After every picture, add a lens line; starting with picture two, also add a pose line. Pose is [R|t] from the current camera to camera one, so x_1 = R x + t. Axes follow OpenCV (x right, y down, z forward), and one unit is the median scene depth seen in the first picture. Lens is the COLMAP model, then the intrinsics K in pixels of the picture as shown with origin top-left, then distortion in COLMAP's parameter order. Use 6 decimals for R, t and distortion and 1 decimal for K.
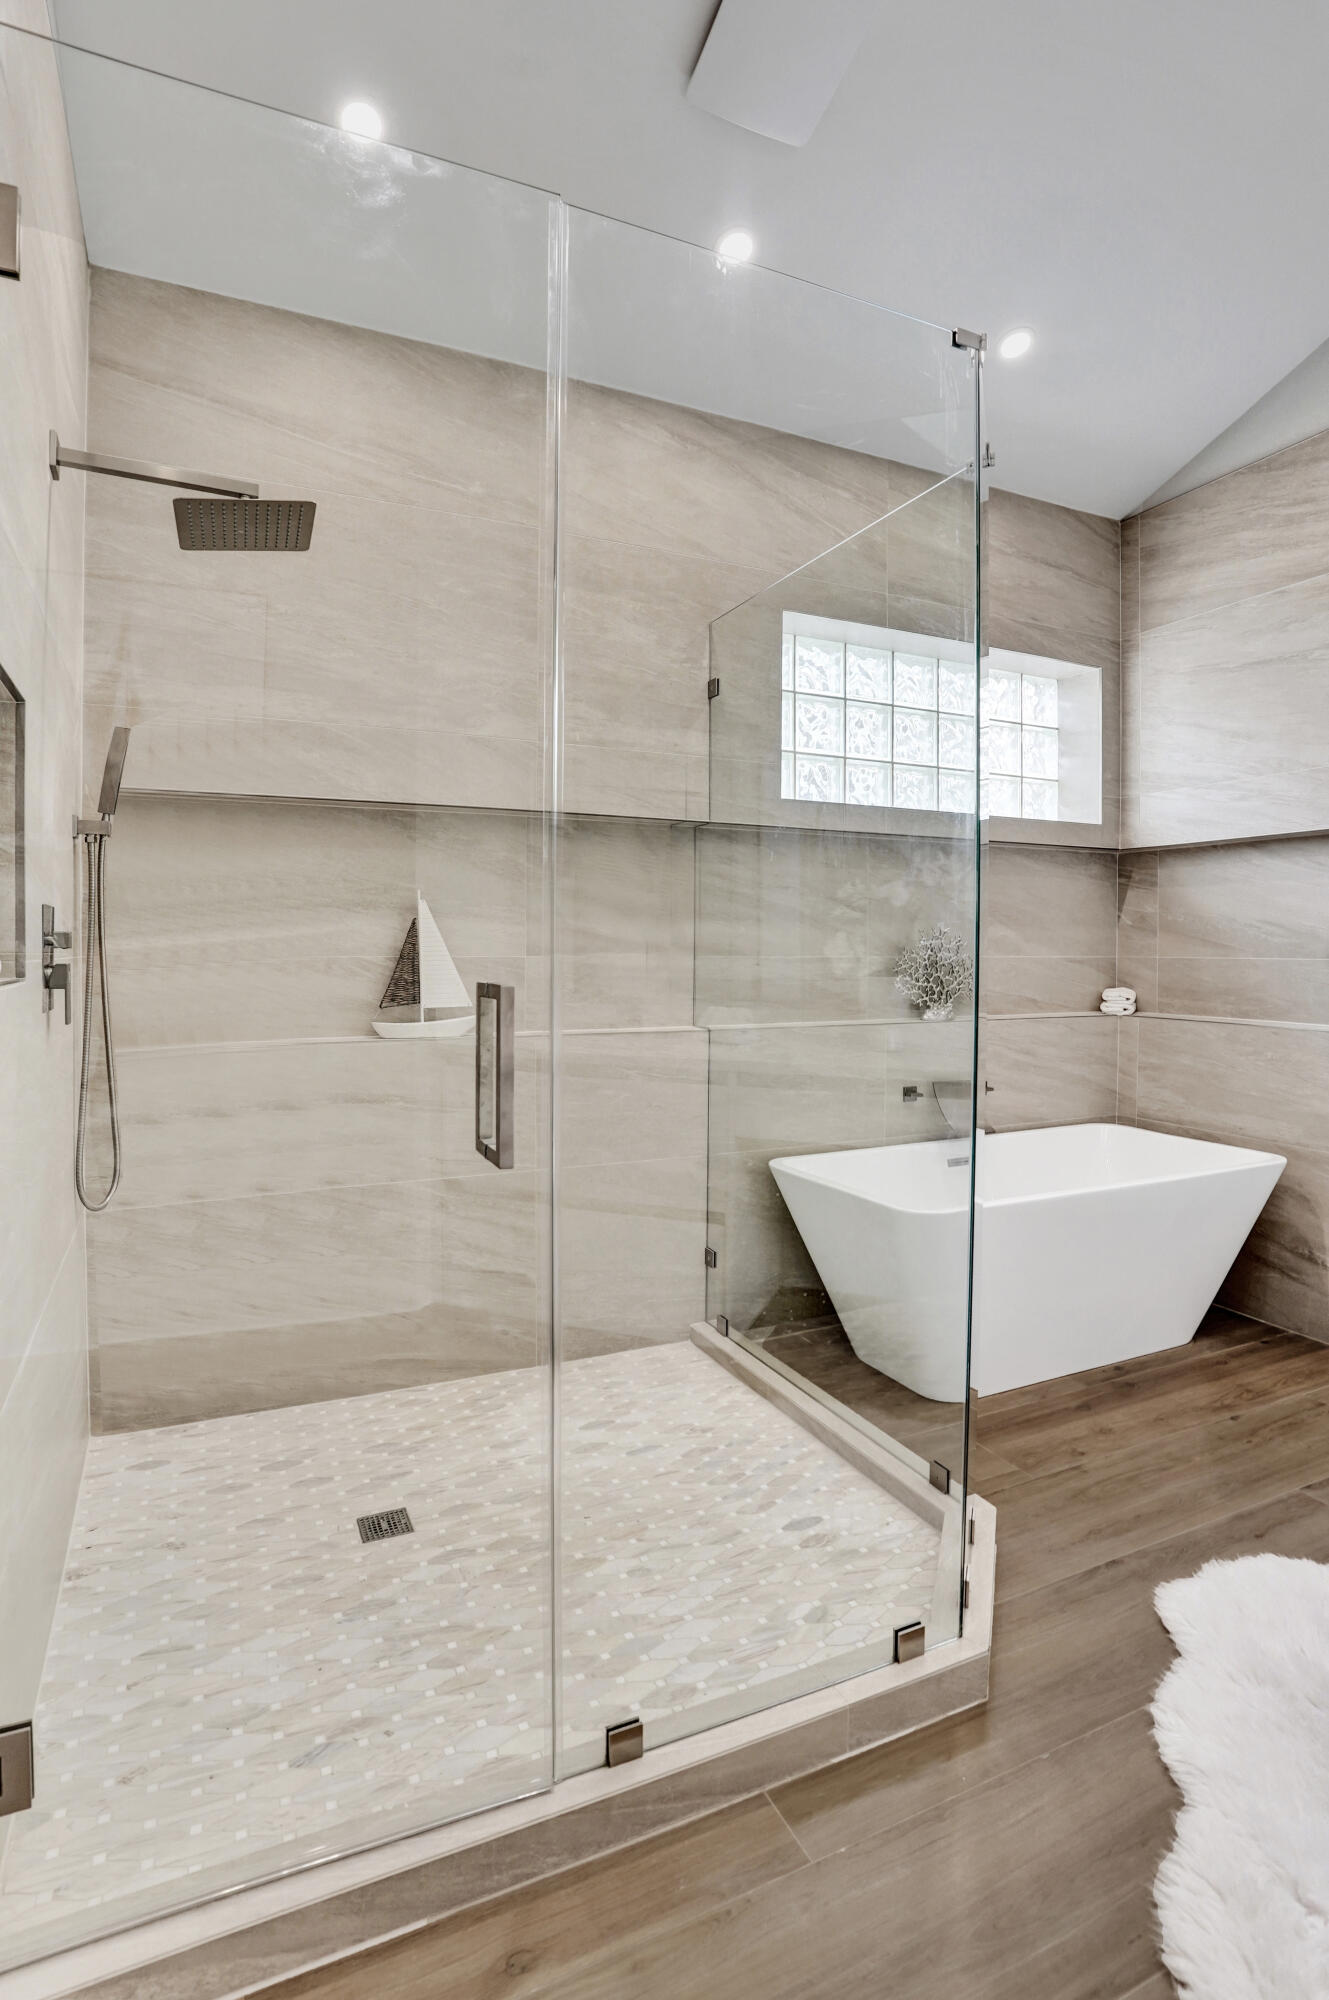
lens RADIAL K [[1016.2, 0, 594.4], [0, 1016.2, 965.6], [0, 0, 1]] dist [-0.073749, 0.018651]
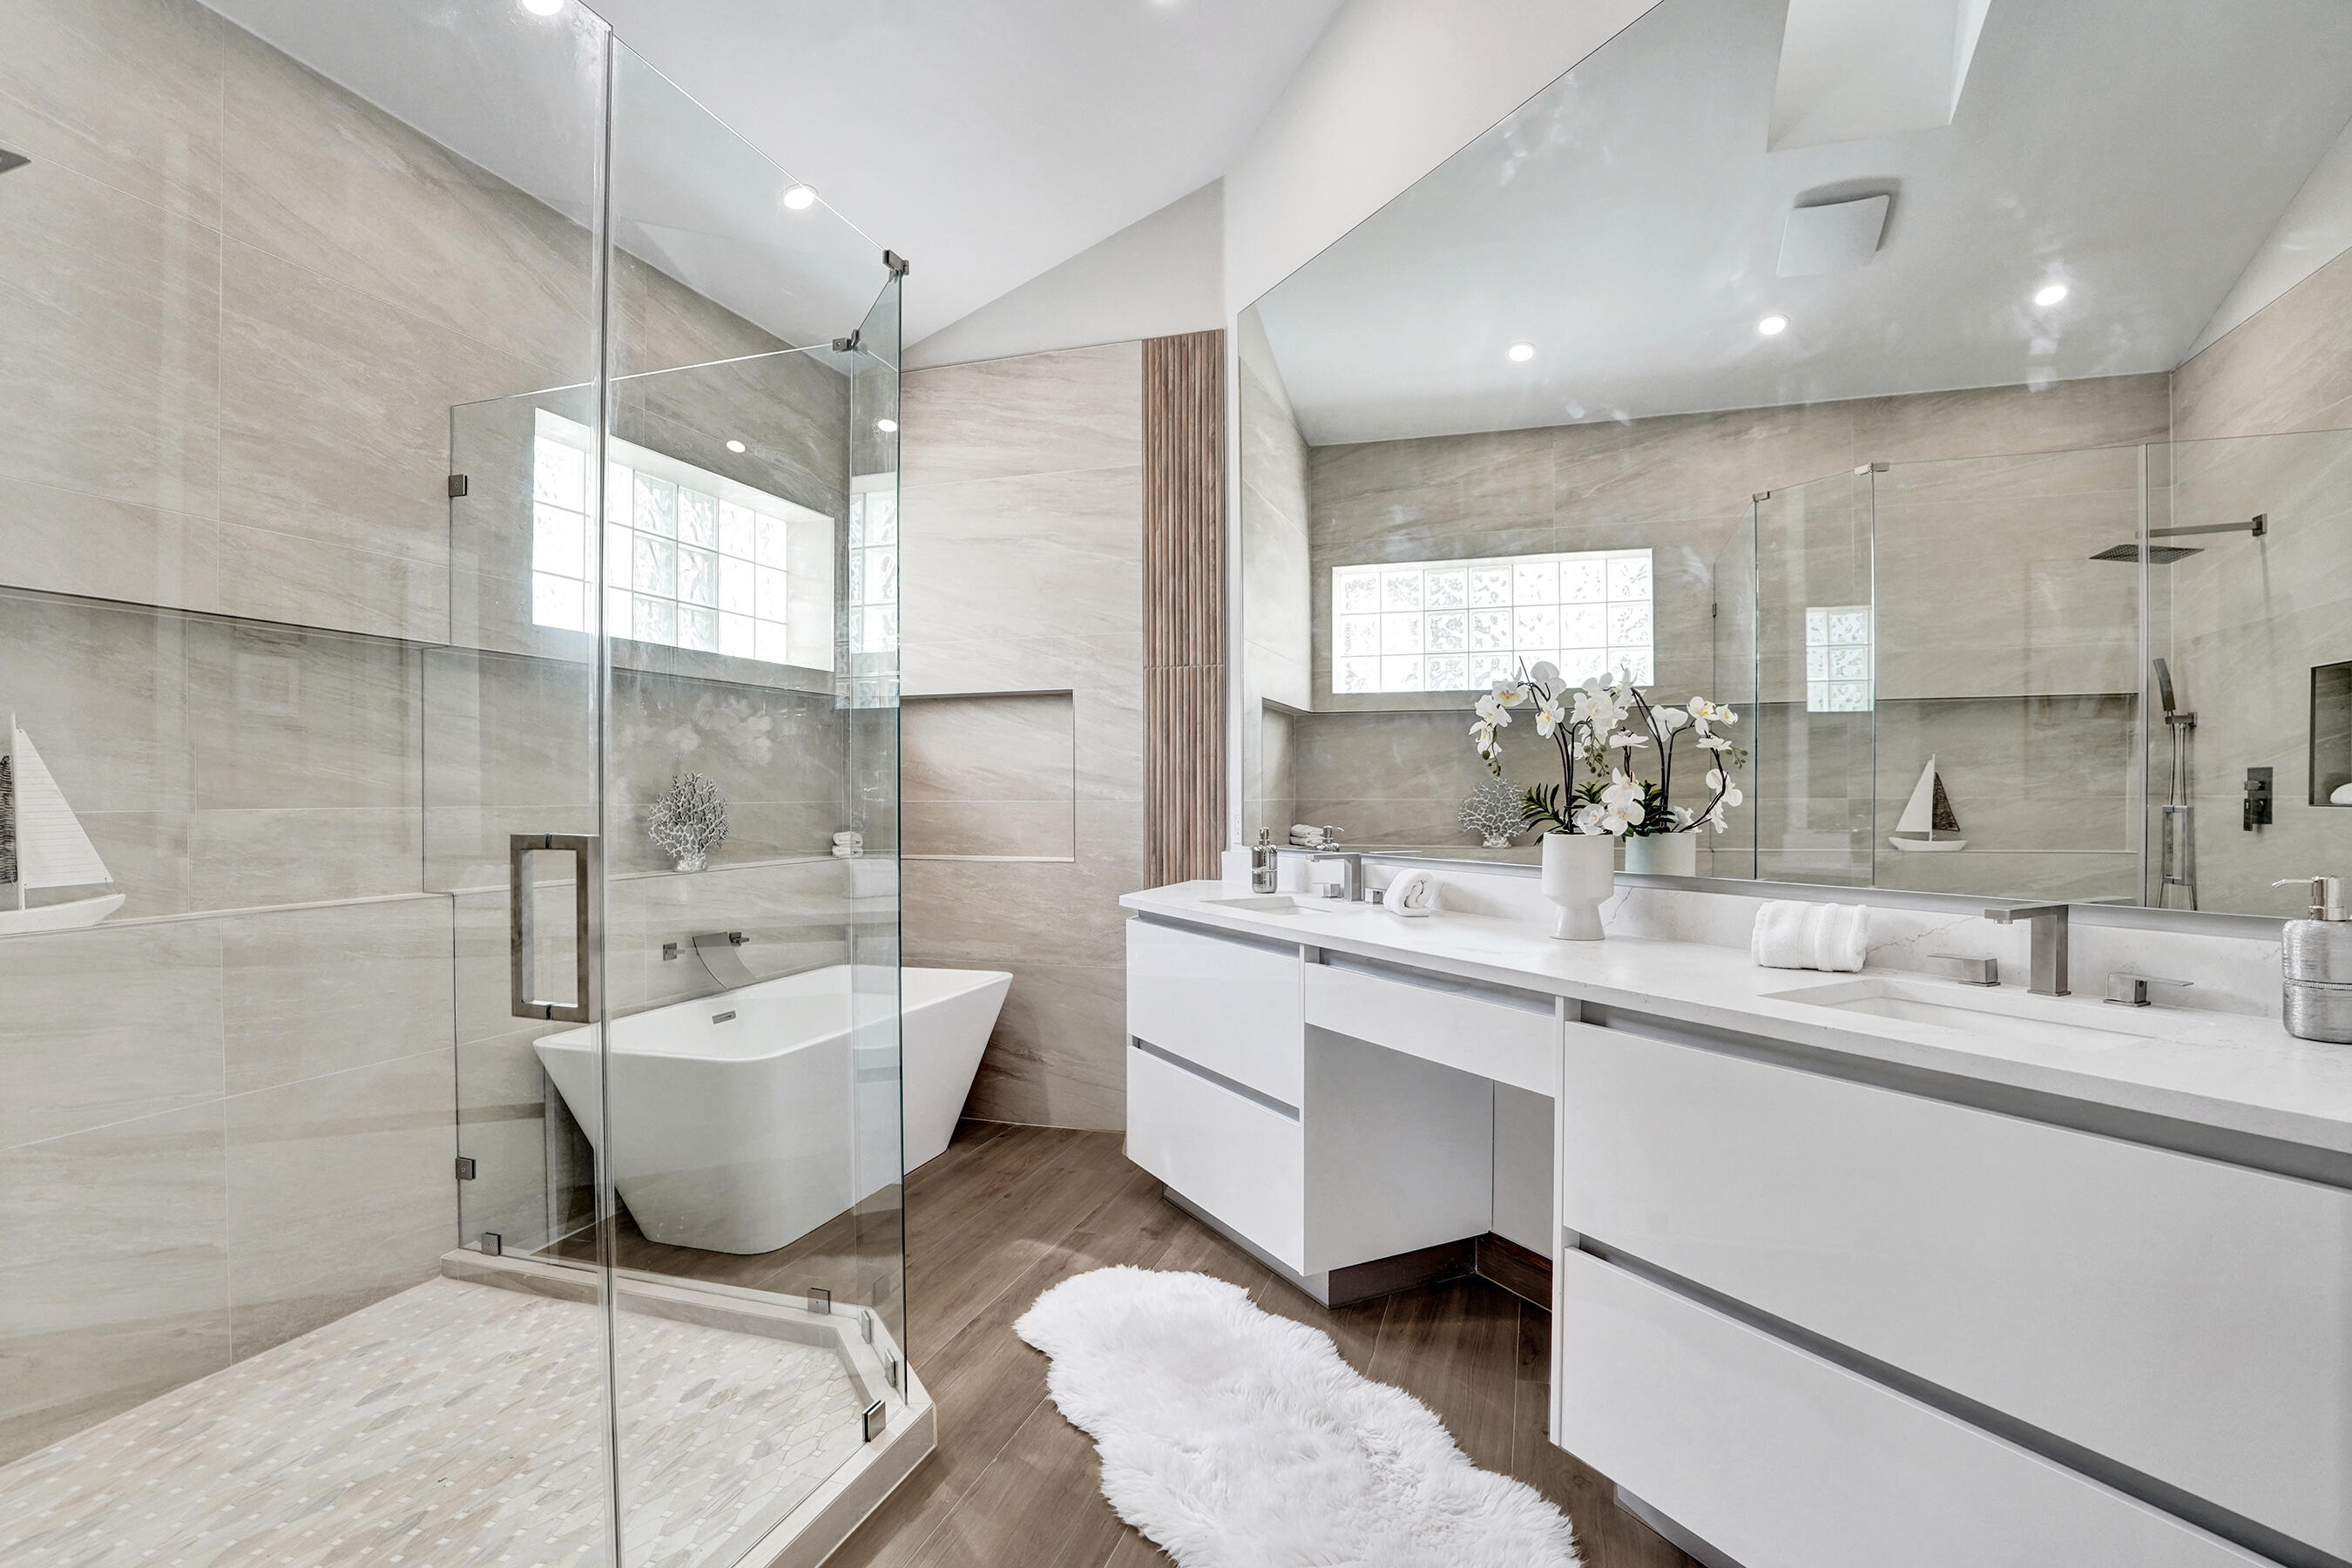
lens RADIAL K [[1139.7, 0, 1176.3], [0, 1139.7, 784.8], [0, 0, 1]] dist [-0.062551, 0.018437]
pose [[0.671817, 0.000501, 0.740717, -0.172342], [0.015137, 0.999782, -0.014405, -0.005297], [-0.740563, 0.020889, 0.671662, -0.056081]]
